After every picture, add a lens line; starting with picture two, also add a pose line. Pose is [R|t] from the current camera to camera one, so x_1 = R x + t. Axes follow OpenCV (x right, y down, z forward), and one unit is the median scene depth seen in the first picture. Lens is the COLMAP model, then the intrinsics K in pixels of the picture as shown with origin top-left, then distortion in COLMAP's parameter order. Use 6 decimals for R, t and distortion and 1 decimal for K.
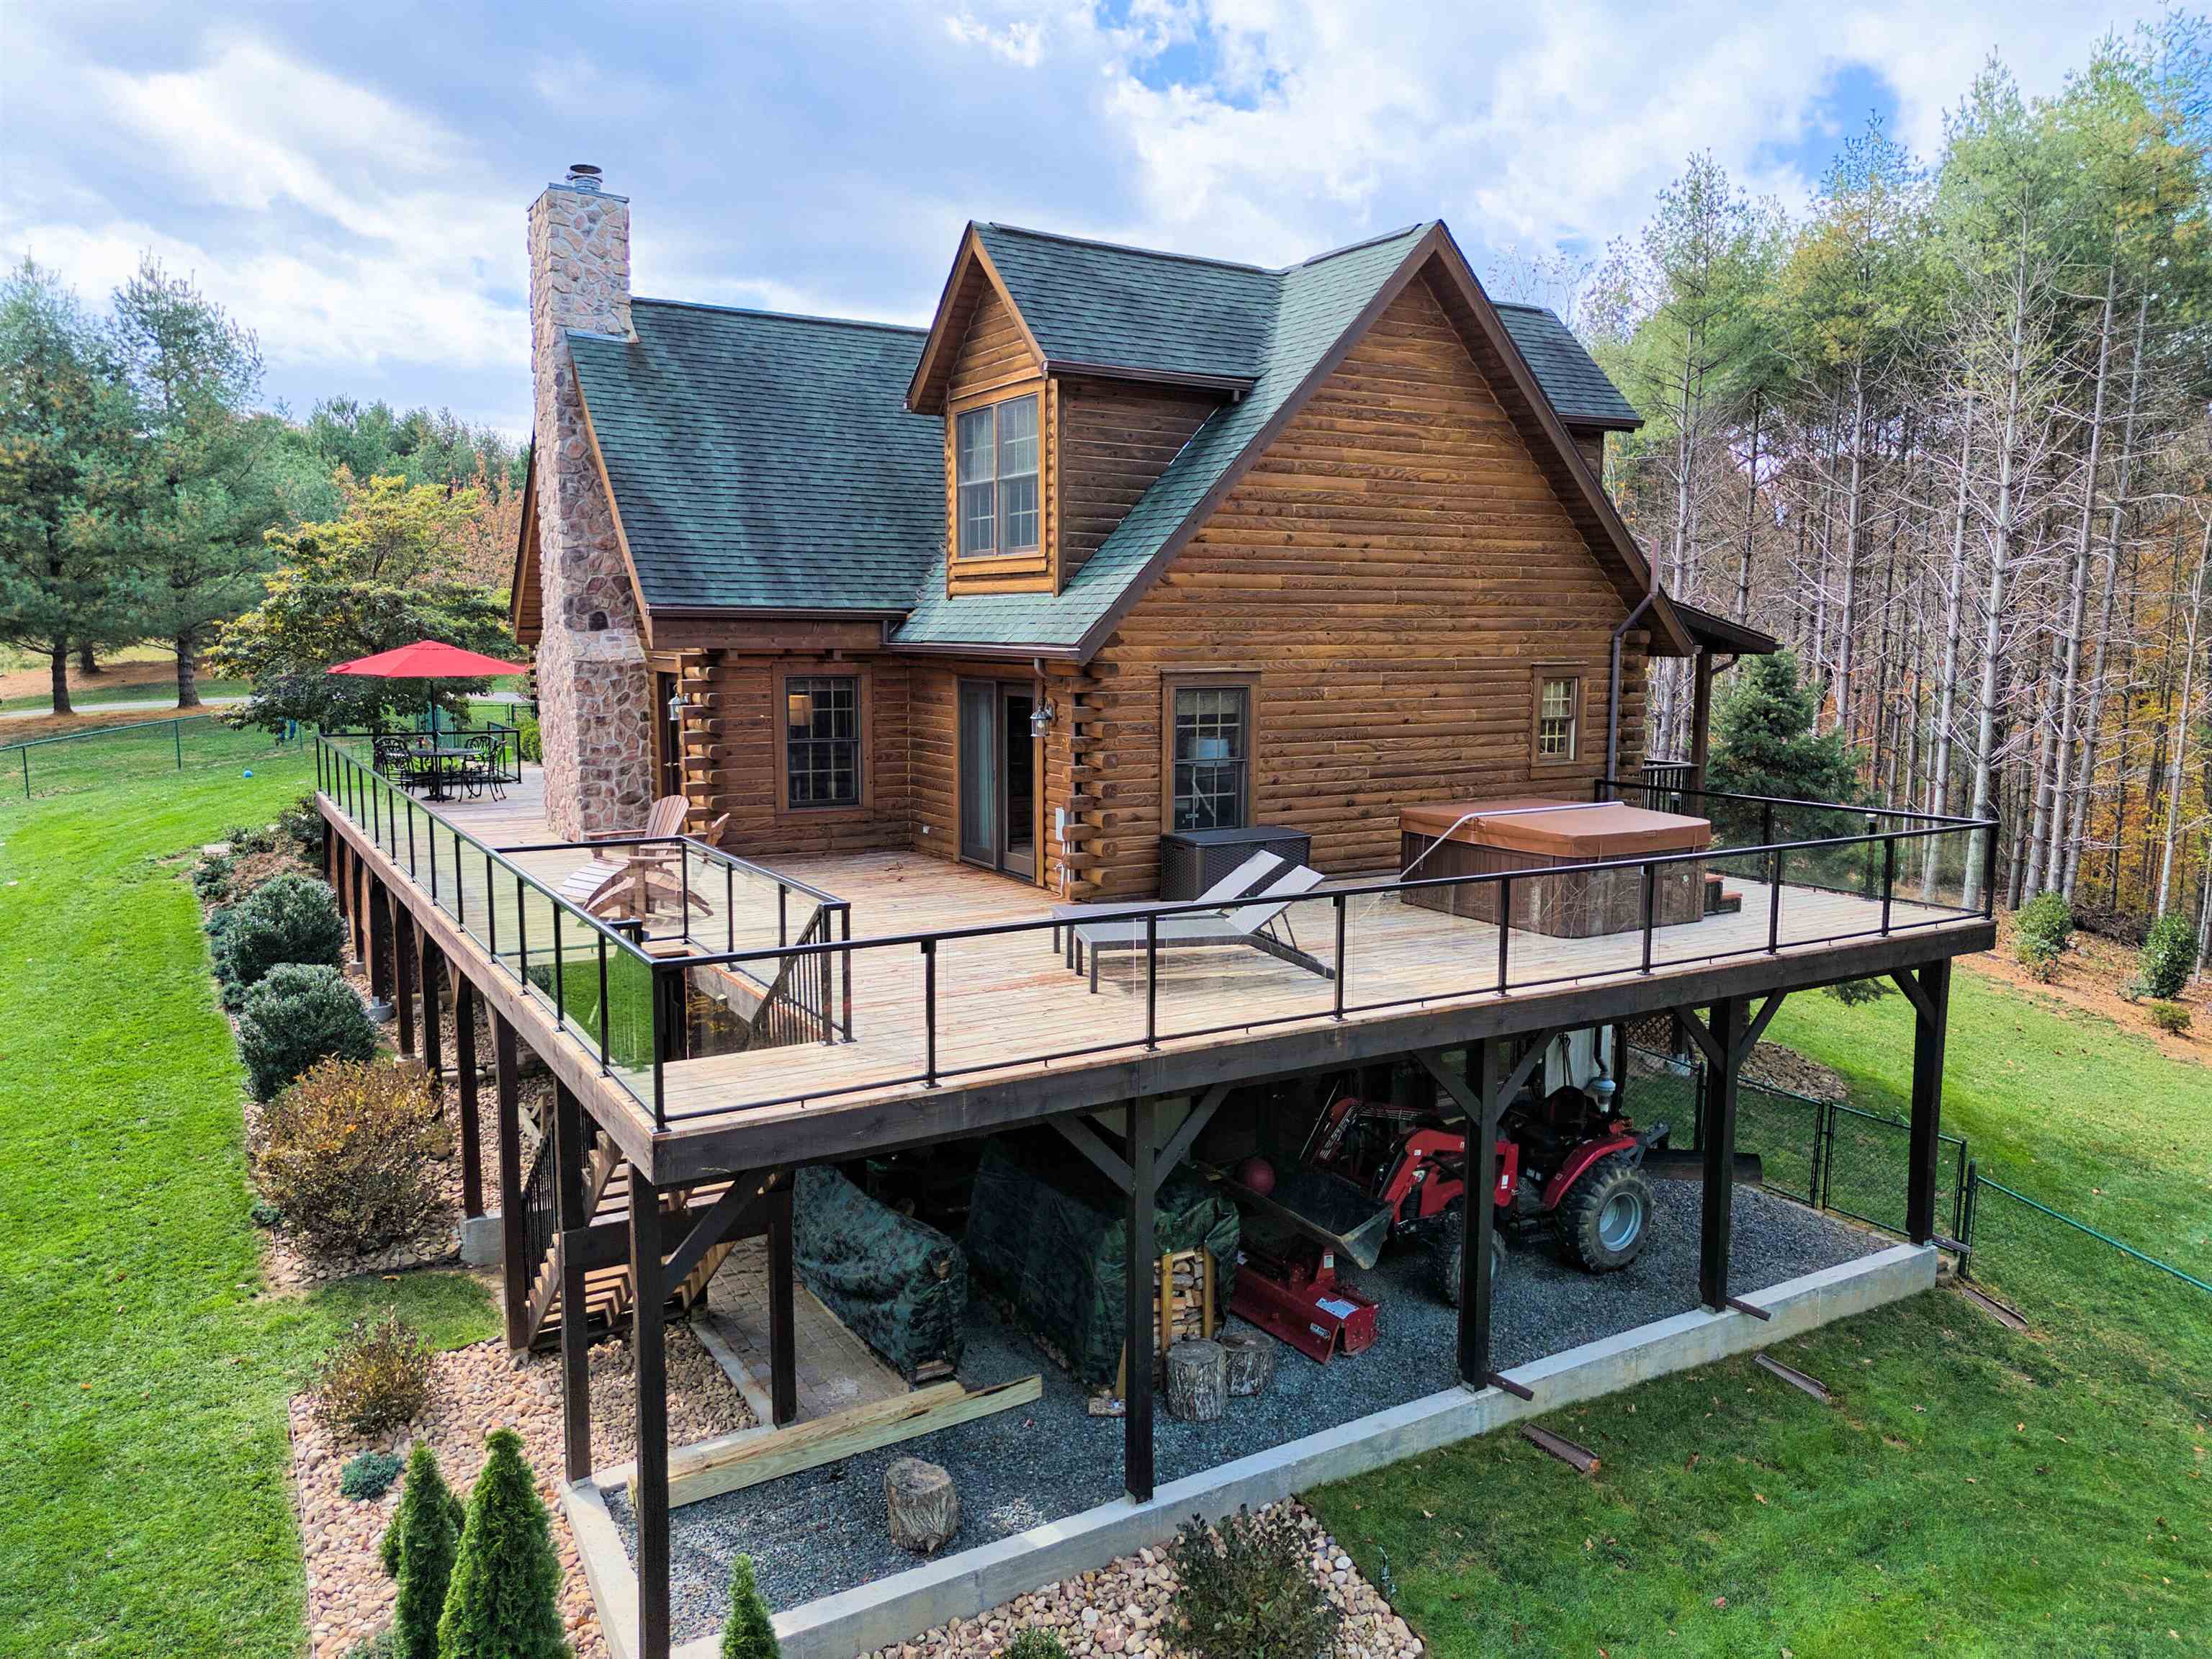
lens RADIAL K [[1567.1, 0, 1113.1], [0, 1567.1, 832.4], [0, 0, 1]] dist [0.068893, -0.052213]
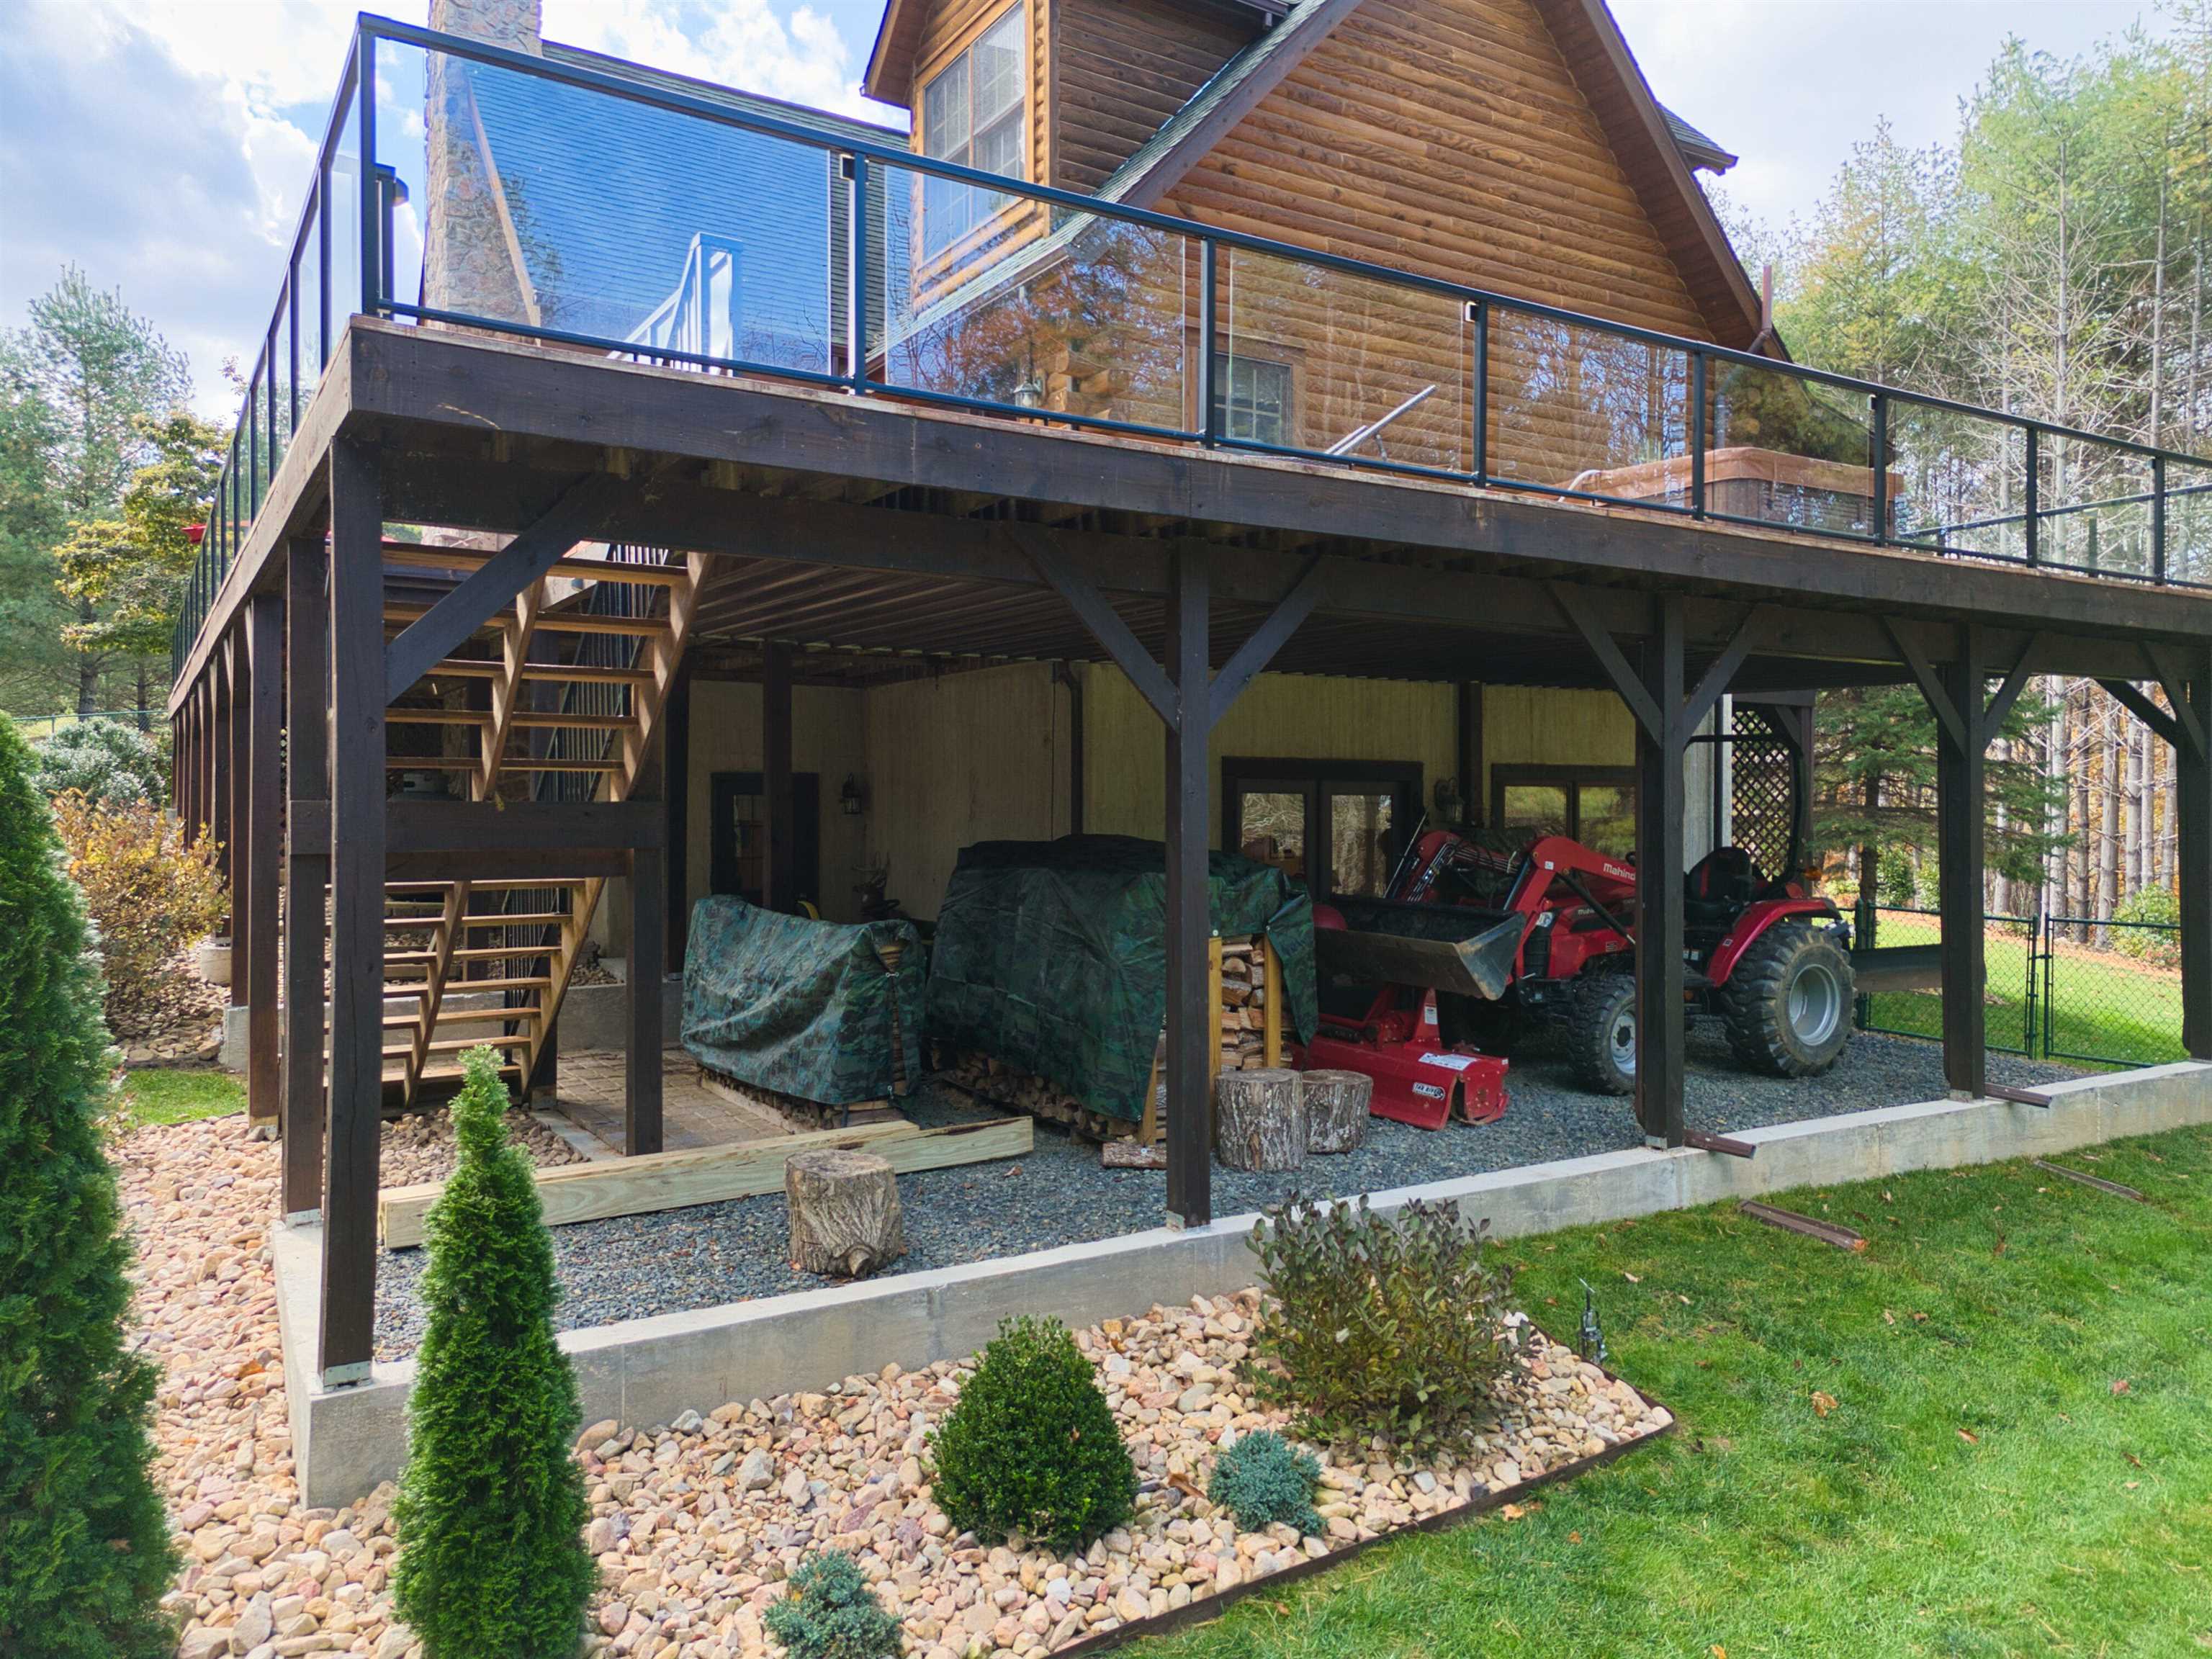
lens RADIAL K [[1567.1, 0, 1103.7], [0, 1567.1, 809.5], [0, 0, 1]] dist [0.068893, -0.052213]
pose [[0.999895, 0.000296, 0.014474, -0.022495], [0.001691, 0.990562, -0.137054, 0.289298], [-0.014378, 0.137064, 0.990458, 0.297944]]
